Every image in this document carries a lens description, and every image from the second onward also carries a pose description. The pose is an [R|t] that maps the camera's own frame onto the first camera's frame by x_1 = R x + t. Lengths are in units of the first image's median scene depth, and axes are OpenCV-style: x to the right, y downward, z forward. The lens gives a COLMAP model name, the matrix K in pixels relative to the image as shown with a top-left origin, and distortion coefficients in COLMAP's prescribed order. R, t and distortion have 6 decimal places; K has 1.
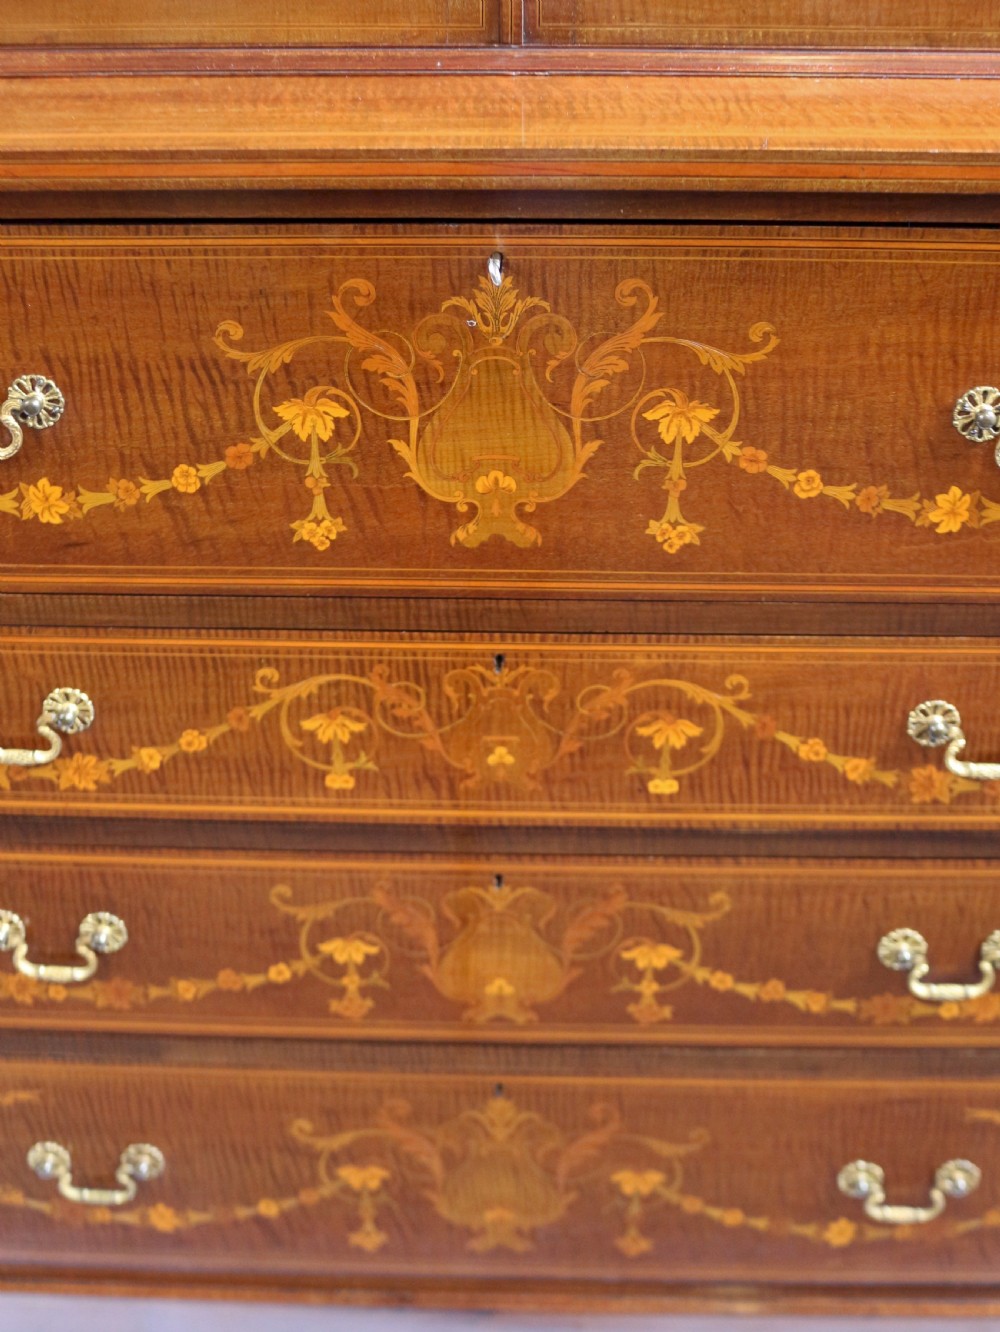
lens RADIAL K [[1645.7, 0, 502.4], [0, 1645.7, 669.1], [0, 0, 1]] dist [-0.090238, 0.000000]
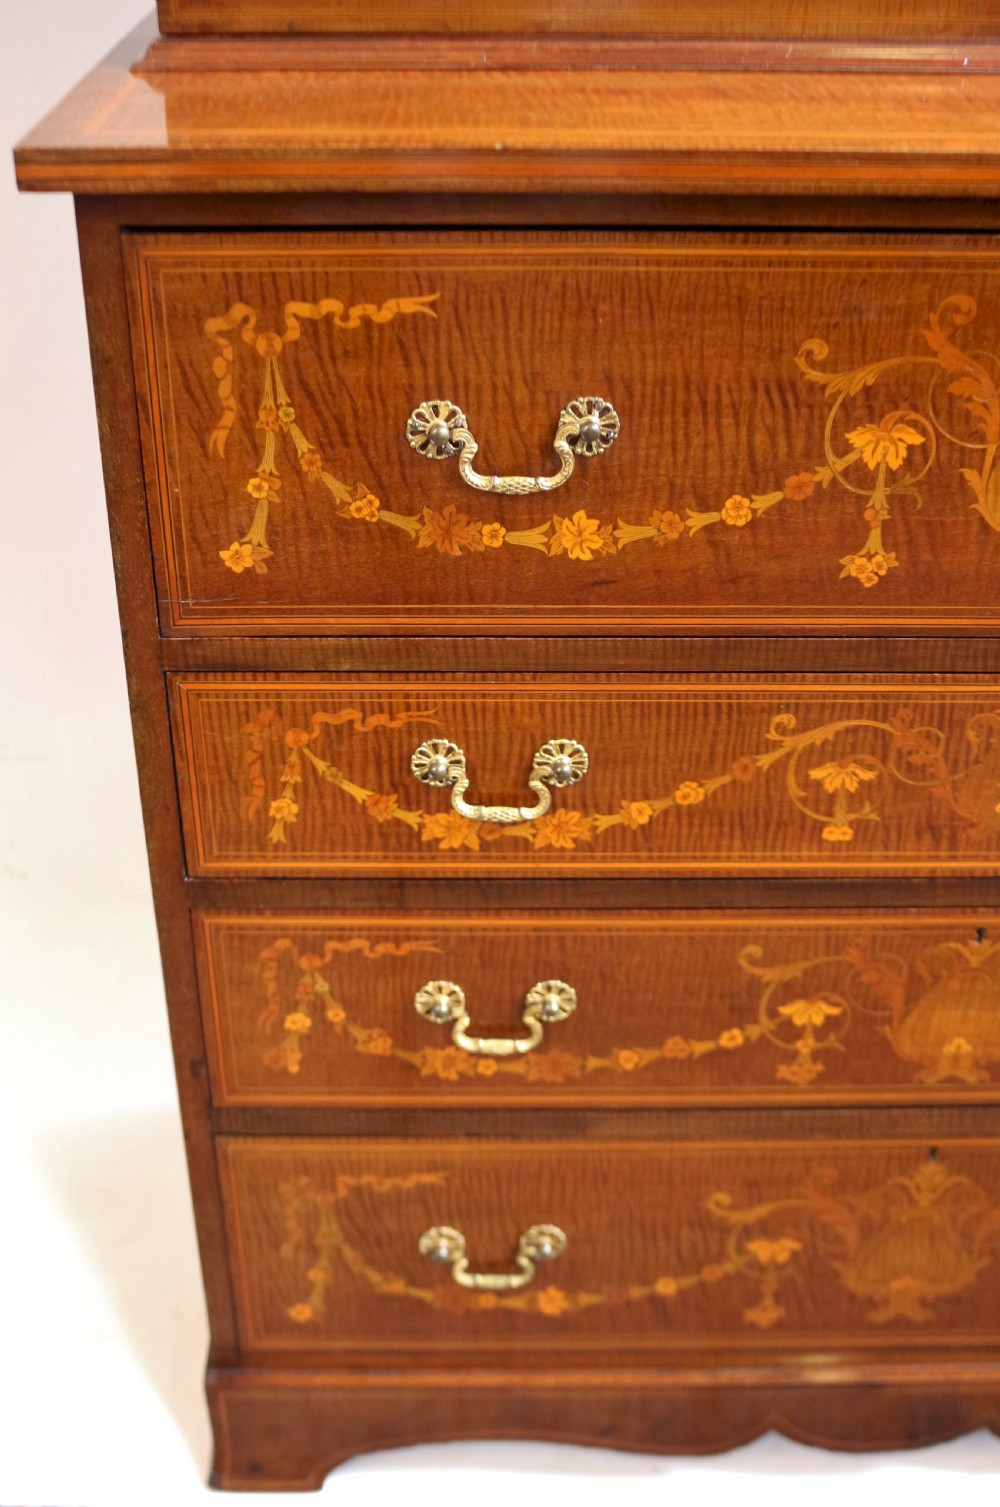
lens RADIAL K [[1759.6, 0, 480.6], [0, 1759.6, 858.4], [0, 0, 1]] dist [-0.086230, 0.000000]
pose [[0.999163, -0.018181, 0.036636, -0.371546], [0.015559, 0.997381, 0.070630, 0.008487], [-0.037825, -0.070001, 0.996830, -0.002214]]
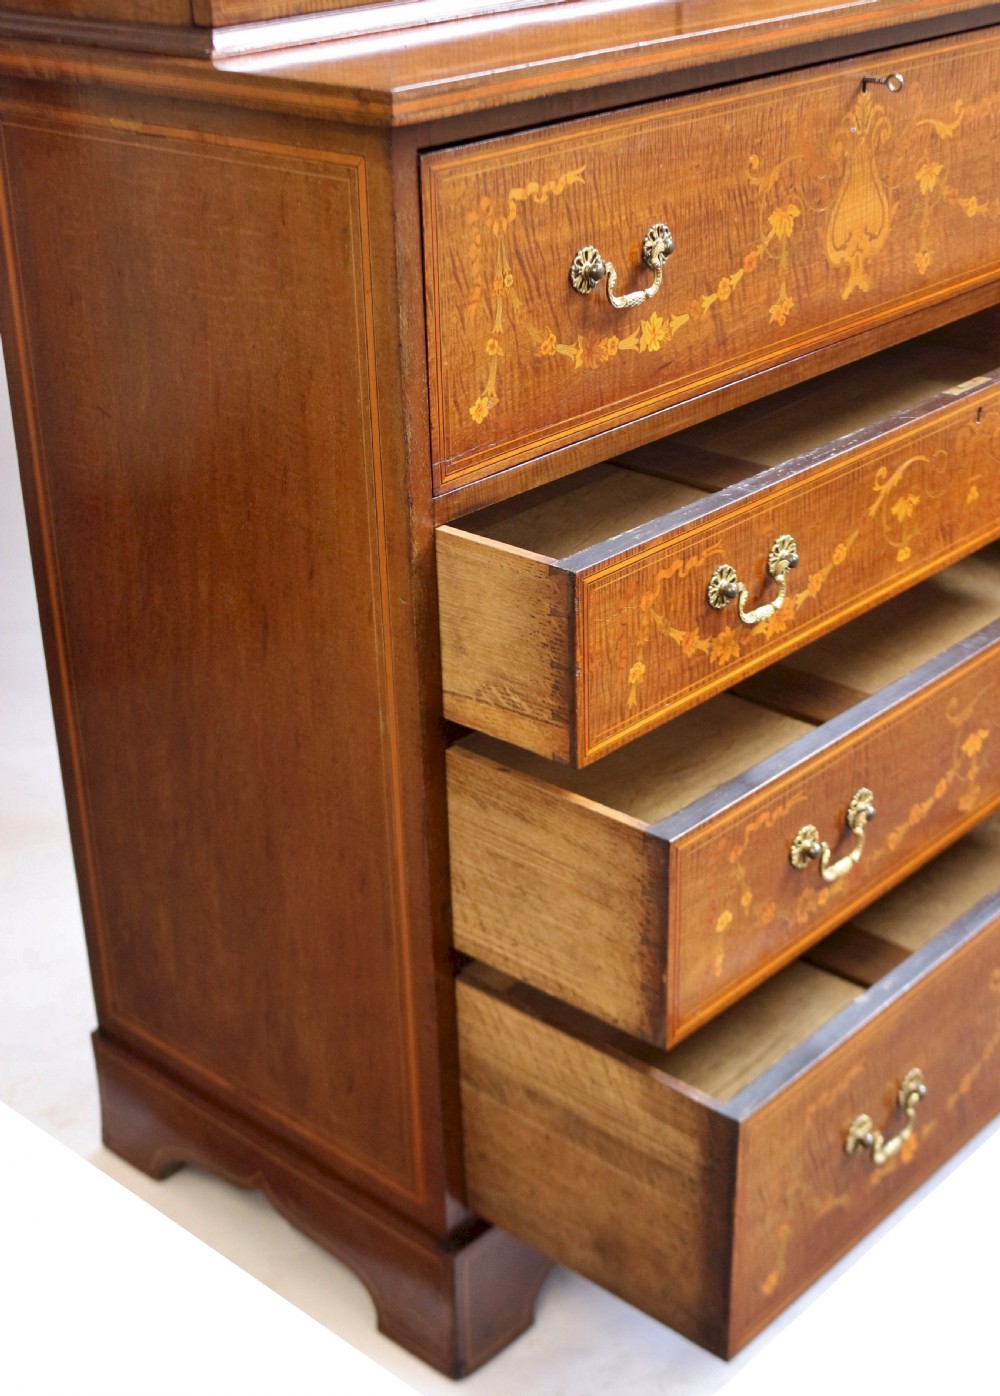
lens RADIAL K [[2008.5, 0, 499.4], [0, 2008.5, 704.4], [0, 0, 1]] dist [-0.030975, 0.000000]
pose [[0.651710, -0.342553, 0.676706, -1.472473], [0.402816, 0.912295, 0.073873, -0.004539], [-0.642661, 0.224444, 0.732538, 0.019799]]
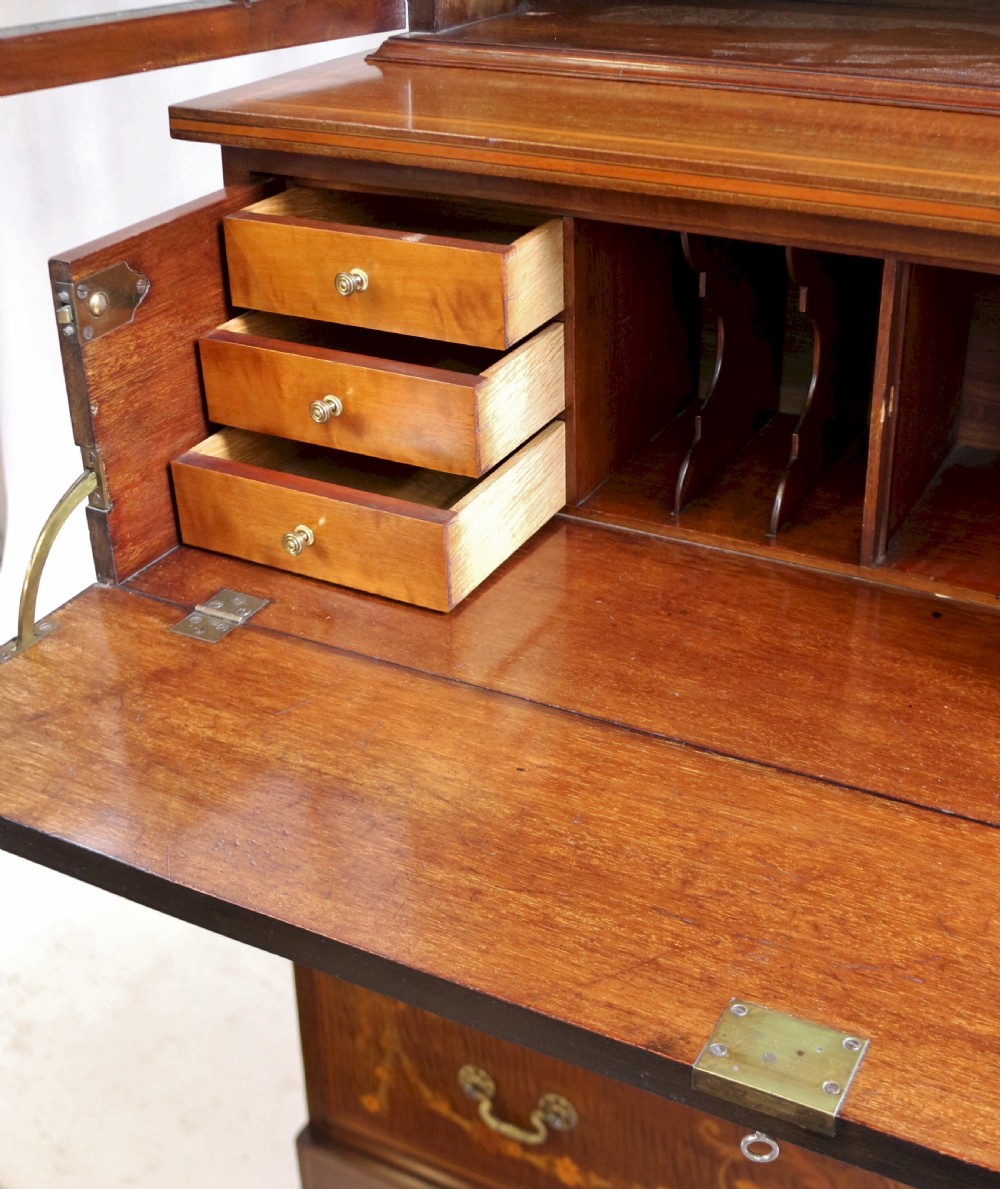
lens RADIAL K [[1609.6, 0, 505.3], [0, 1609.6, 550.5], [0, 0, 1]] dist [-0.099217, 0.000000]
pose [[0.897957, 0.189812, -0.397045, 0.104961], [-0.214475, 0.976560, -0.018202, -0.025982], [0.384284, 0.101501, 0.917618, 0.028686]]
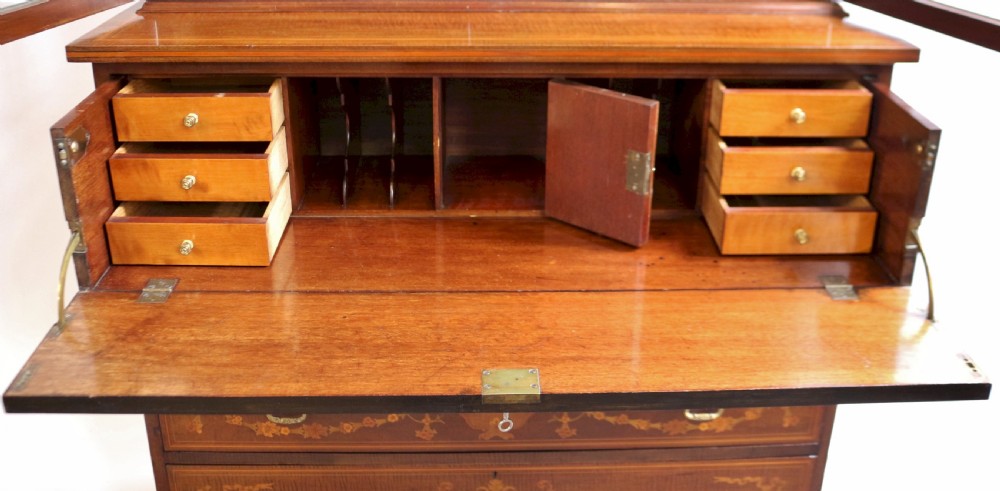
lens RADIAL K [[970.1, 0, 509.6], [0, 970.1, 174.8], [0, 0, 1]] dist [-0.101678, 0.000000]
pose [[0.997503, -0.010746, 0.069801, -0.080370], [0.021230, 0.988269, -0.151240, 0.077467], [-0.067356, 0.152345, 0.986030, -0.341173]]
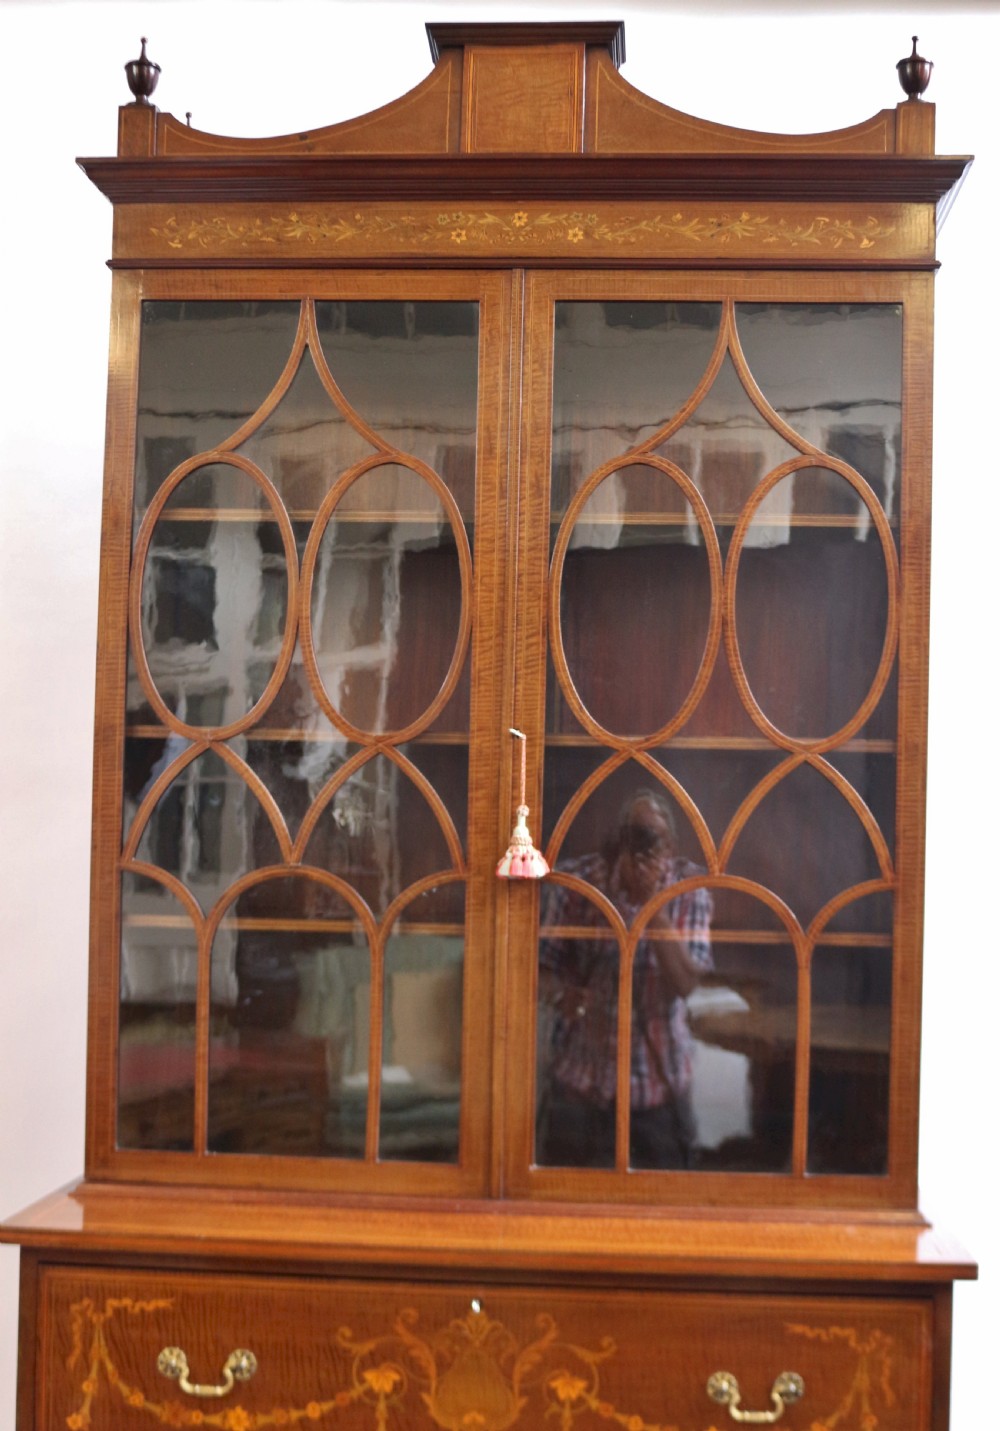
lens RADIAL K [[1976.1, 0, 510.2], [0, 1976.1, 790.8], [0, 0, 1]] dist [-0.081796, 0.000000]
pose [[0.998988, 0.027166, -0.035836, 0.098205], [-0.041971, 0.849367, -0.526132, 0.456822], [0.016145, 0.527104, 0.849648, -1.307281]]
